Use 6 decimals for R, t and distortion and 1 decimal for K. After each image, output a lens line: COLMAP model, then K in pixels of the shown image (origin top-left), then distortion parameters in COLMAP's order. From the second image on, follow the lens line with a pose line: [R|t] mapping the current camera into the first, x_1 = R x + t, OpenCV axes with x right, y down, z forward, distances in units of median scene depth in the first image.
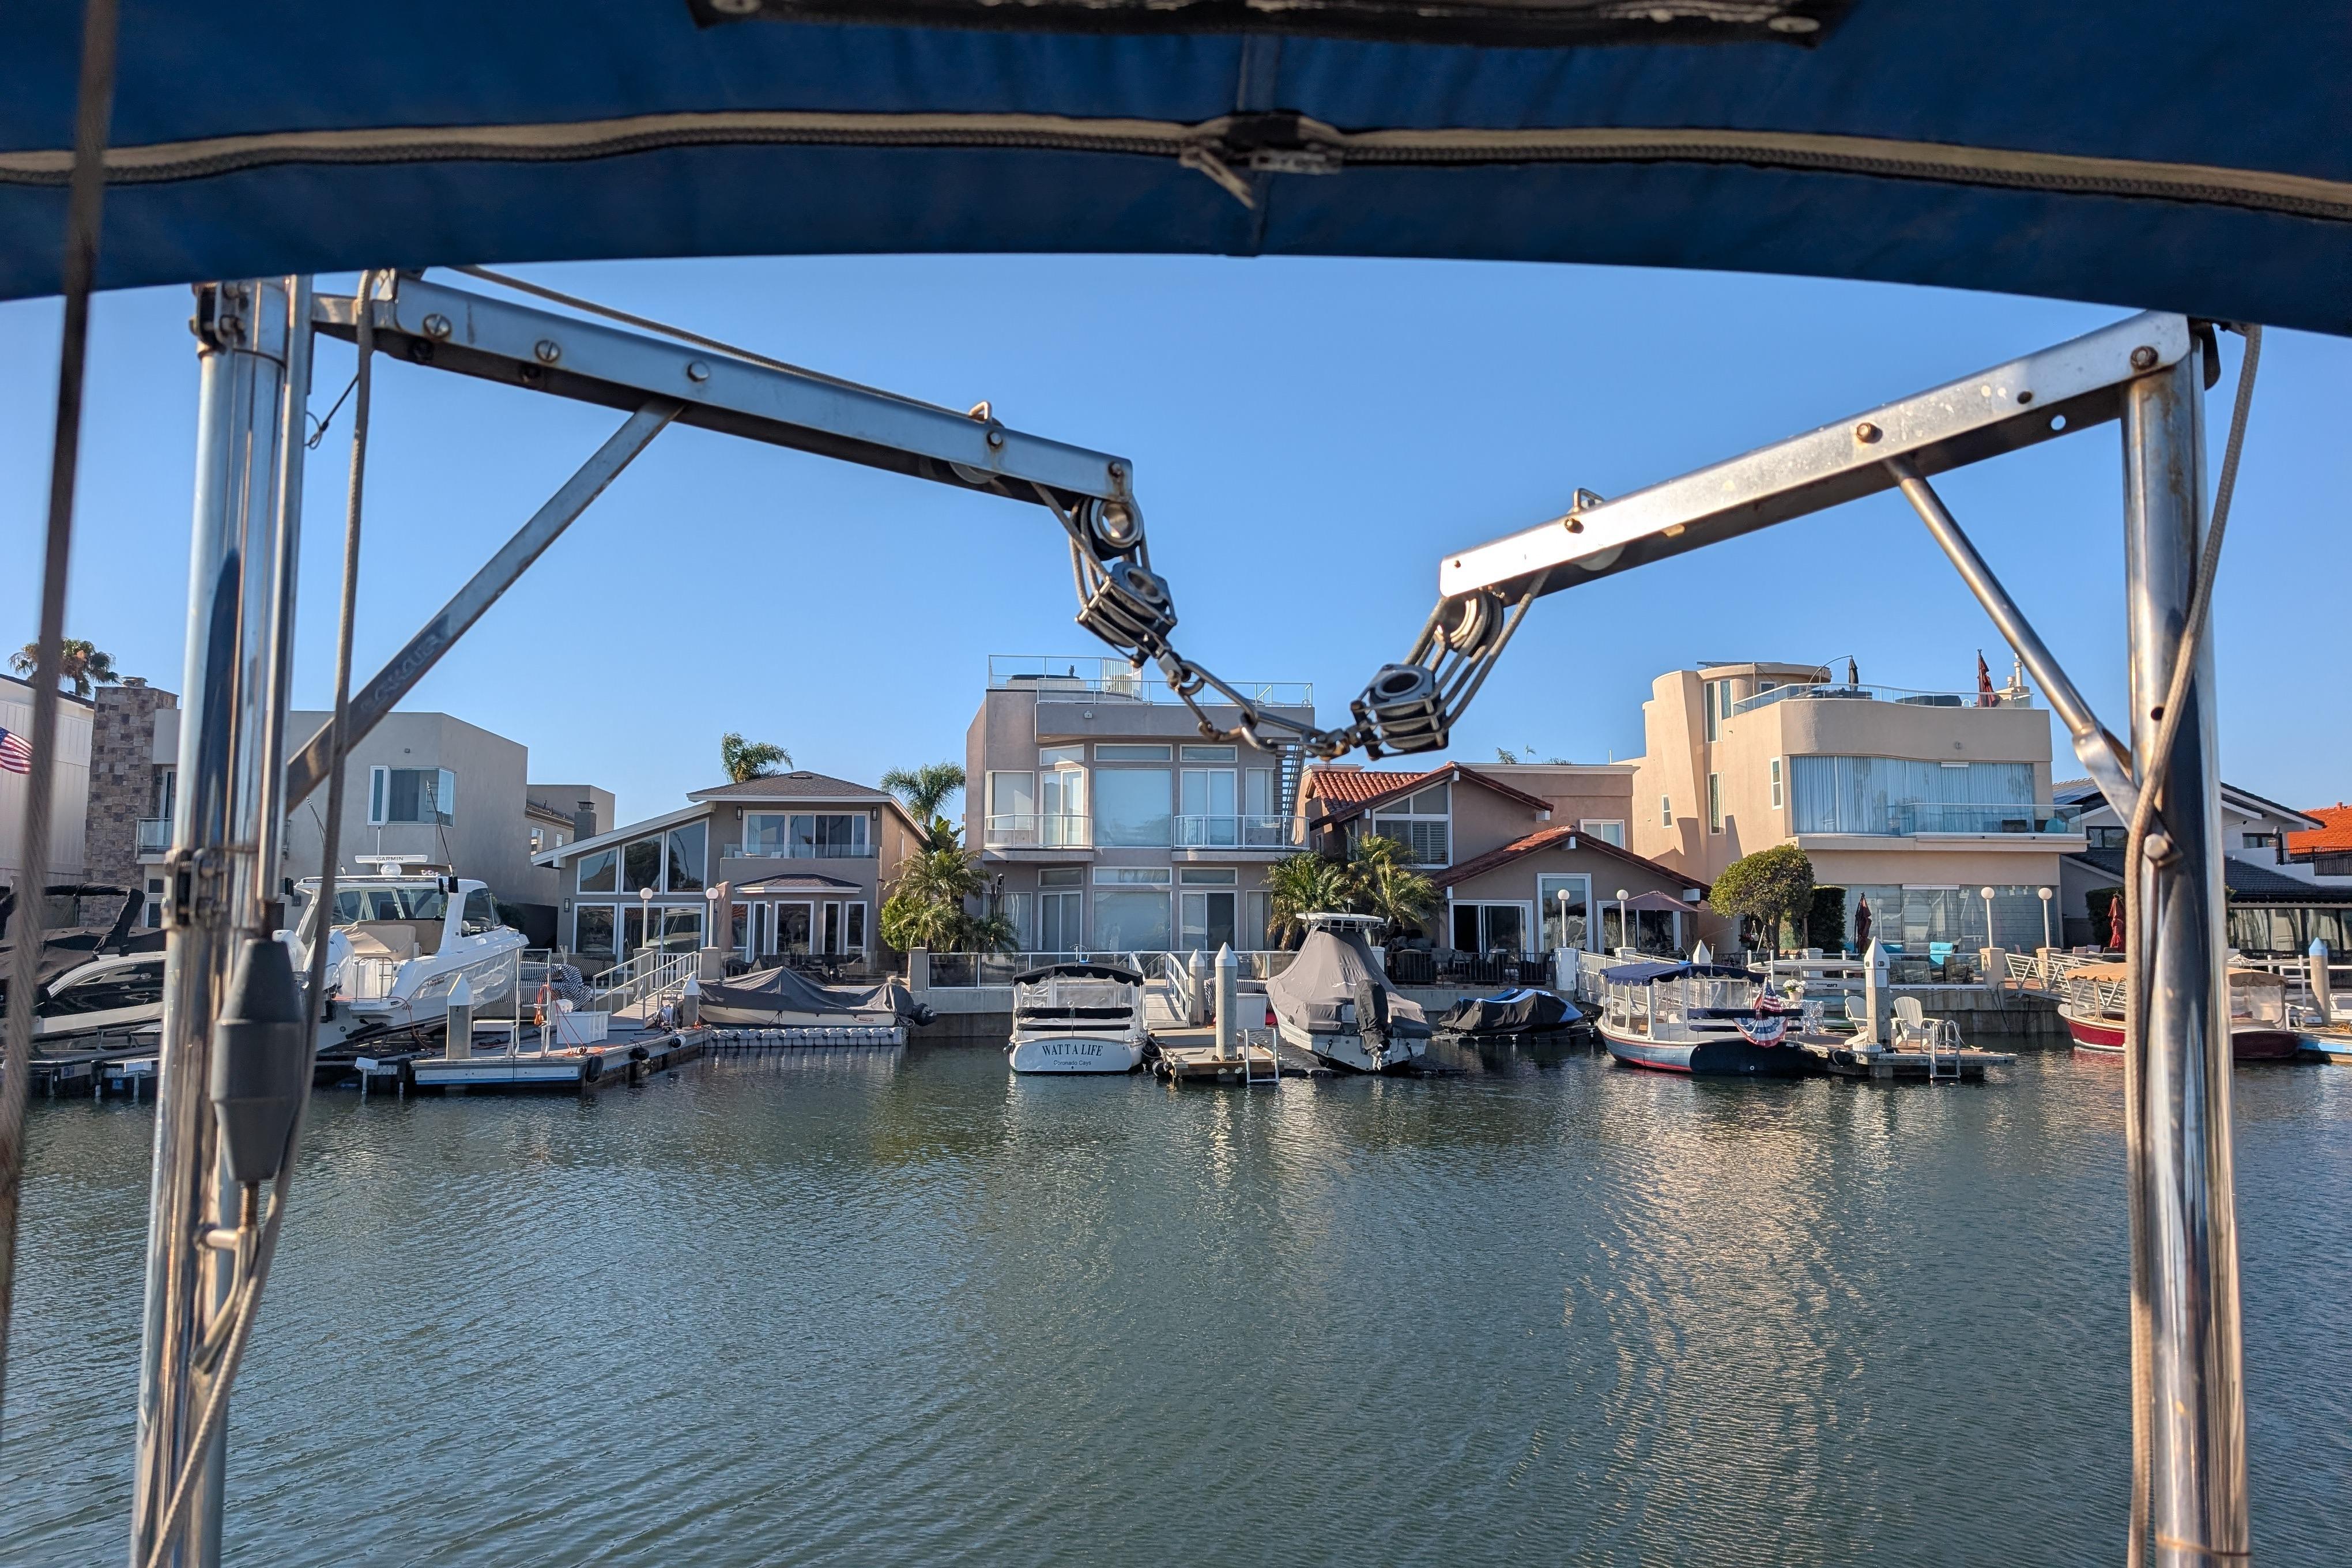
lens RADIAL K [[1679.5, 0, 1200.5], [0, 1679.5, 783.8], [0, 0, 1]] dist [0.017477, -0.009329]
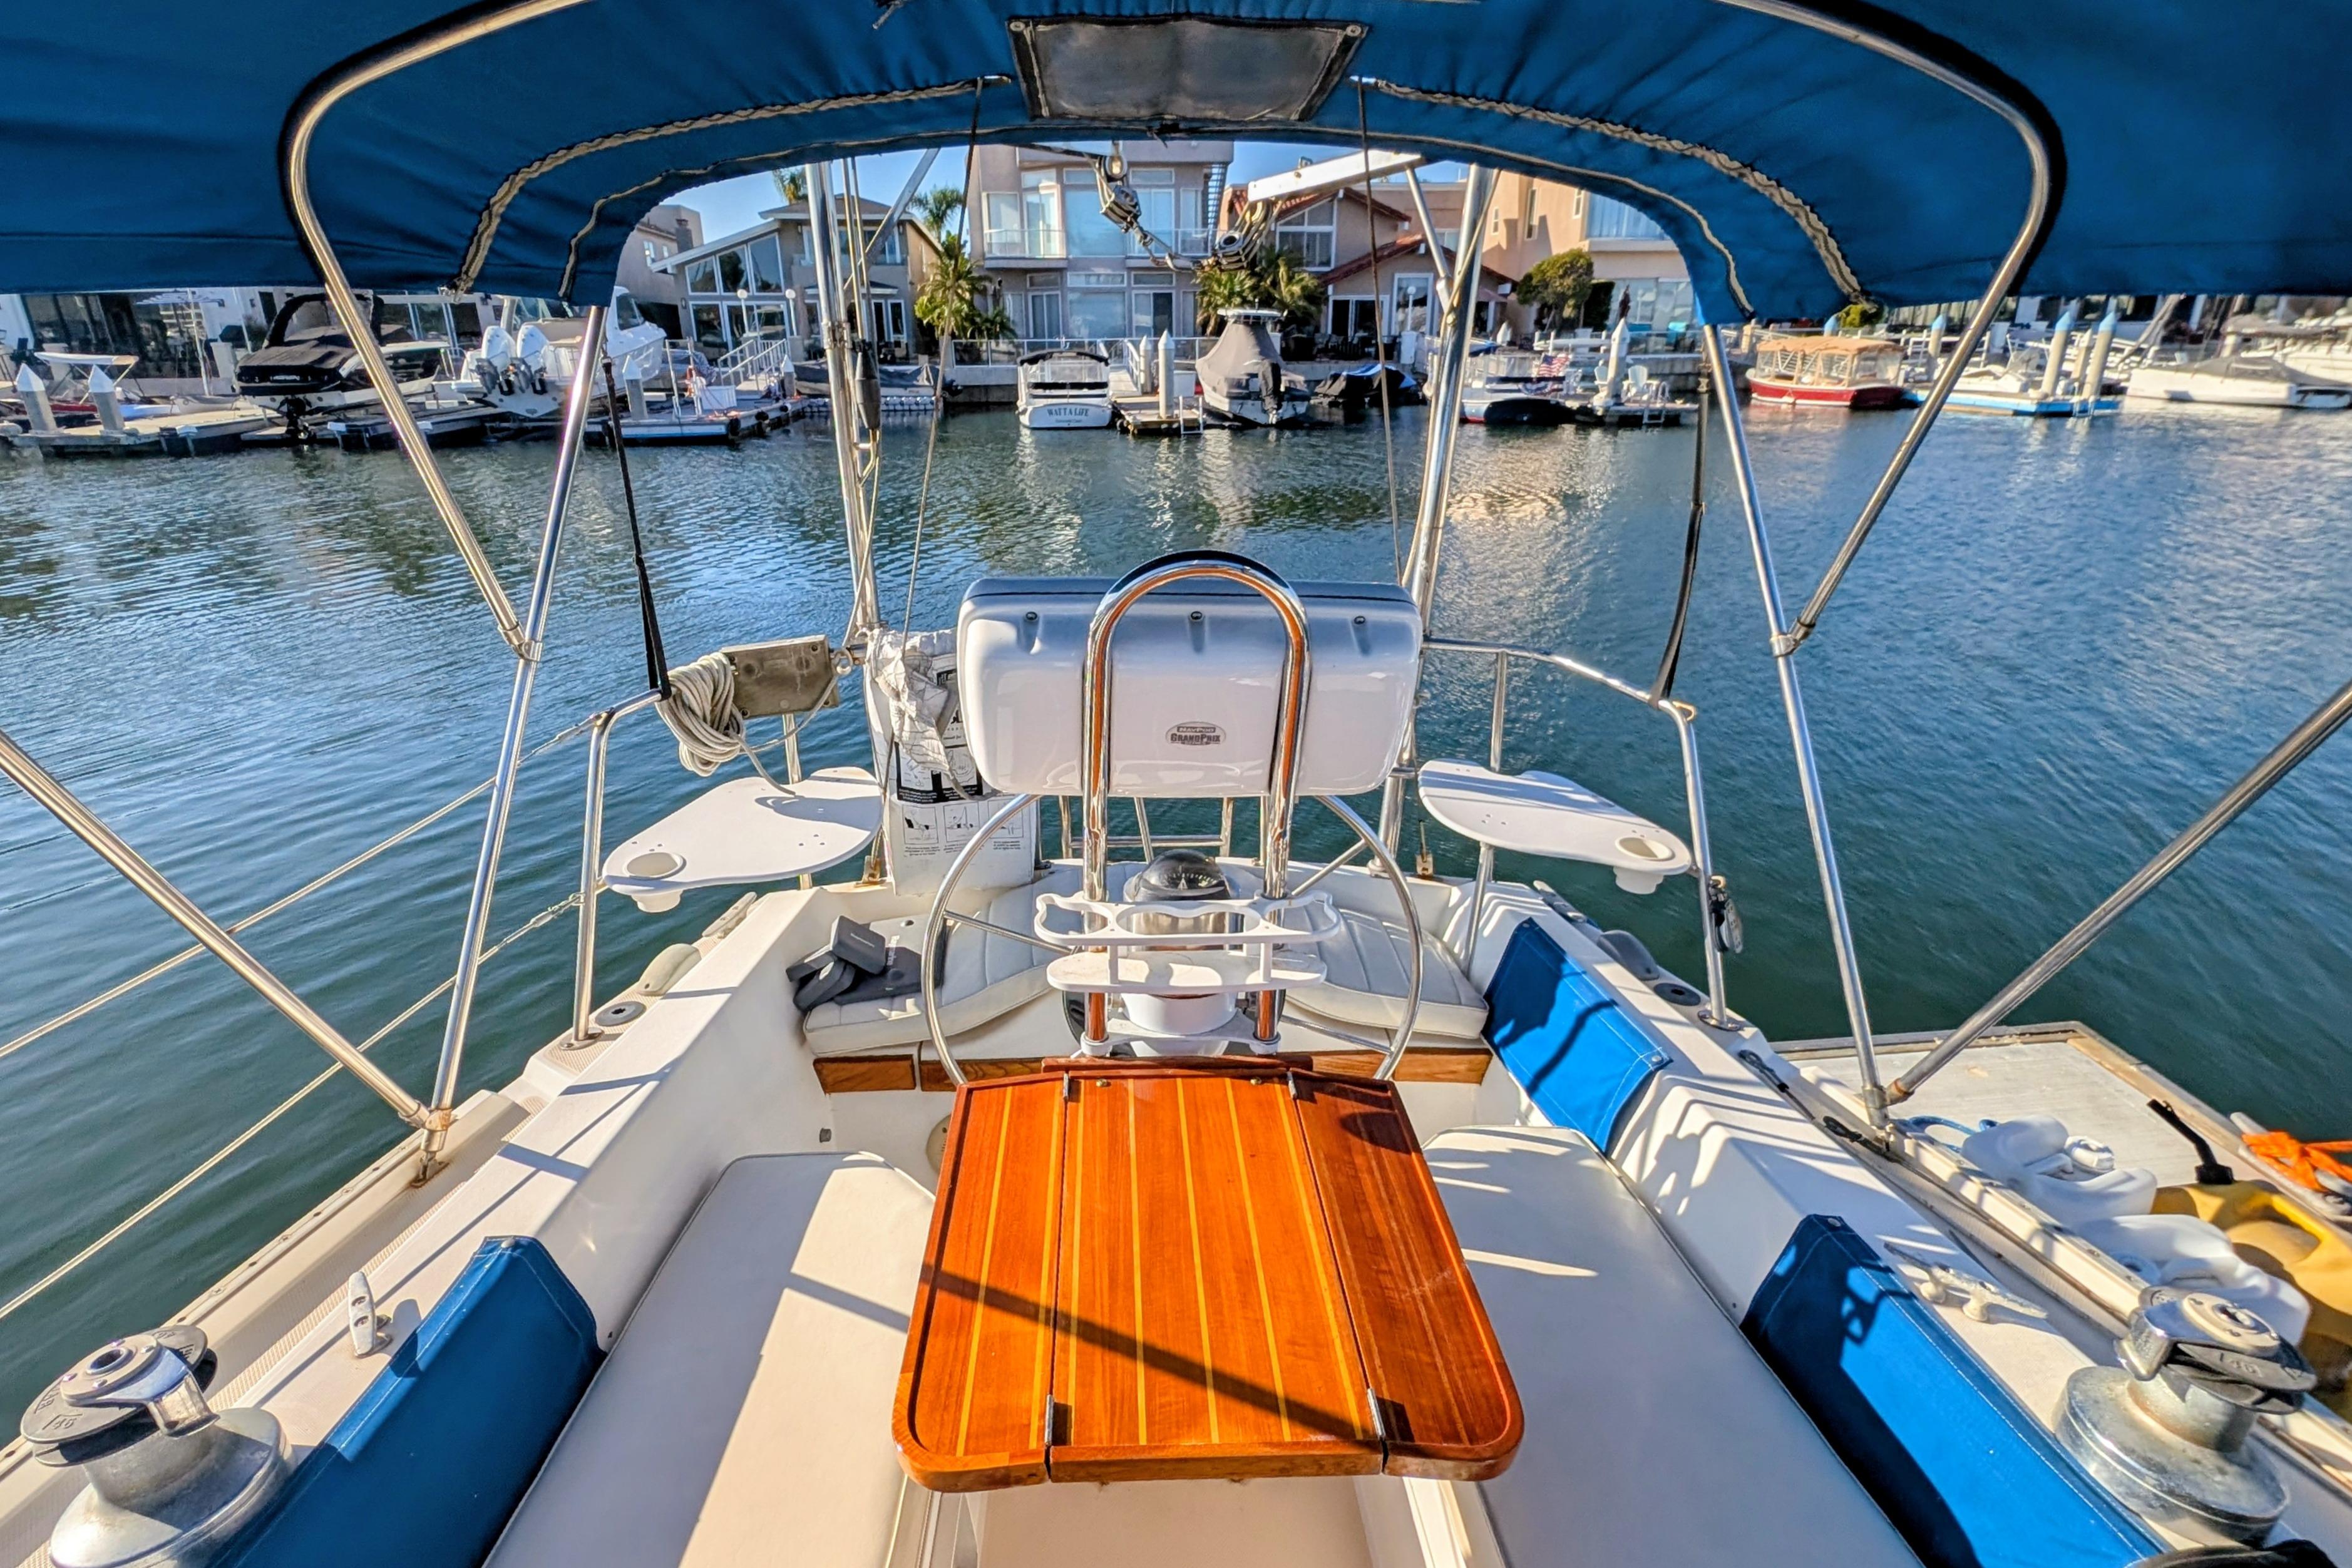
lens RADIAL K [[1162.0, 0, 1176.0], [0, 1162.0, 784.0], [0, 0, 1]] dist [0.023121, -0.014538]
pose [[0.999724, -0.016546, 0.016697, 0.000542], [0.007270, 0.893123, 0.449754, -0.004299], [-0.022354, -0.449508, 0.892997, -0.032867]]
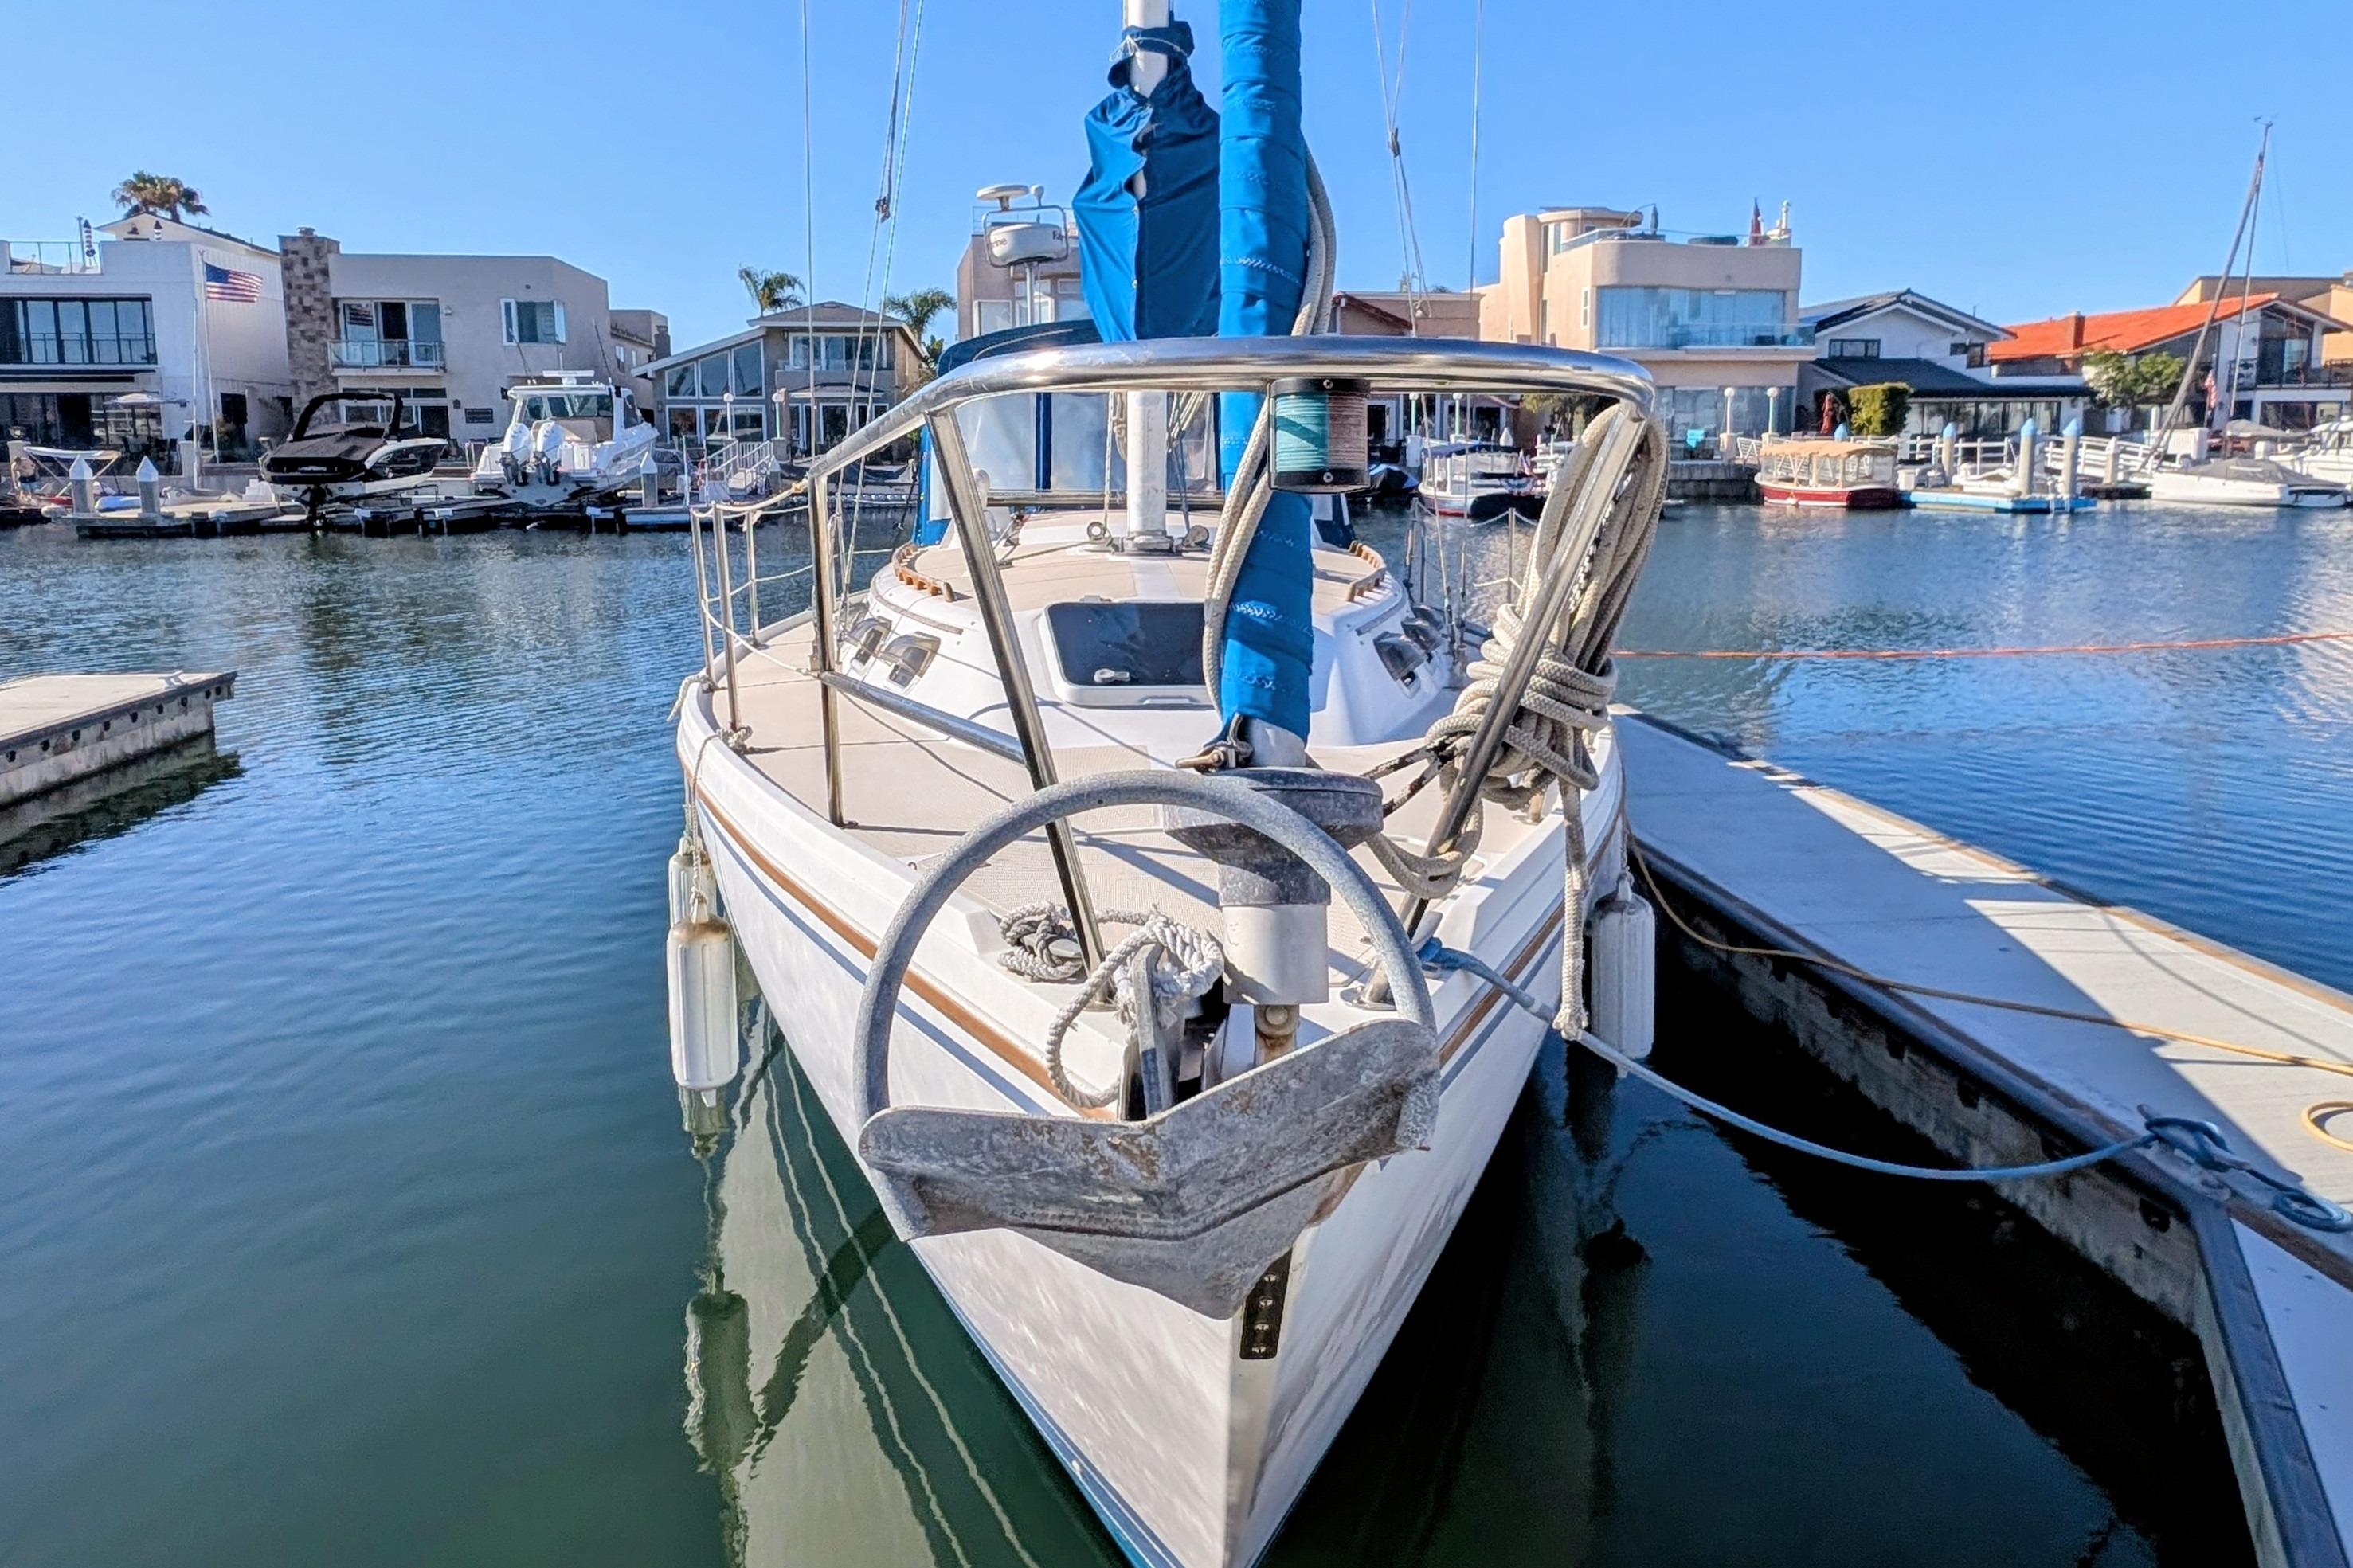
lens RADIAL K [[1509.7, 0, 1190.8], [0, 1509.7, 625.3], [0, 0, 1]] dist [0.007592, 0.028035]
pose [[0.999511, -0.009489, 0.029810, 0.001100], [0.002891, 0.976828, 0.214008, -0.013498], [-0.031150, -0.213817, 0.976377, -0.210701]]
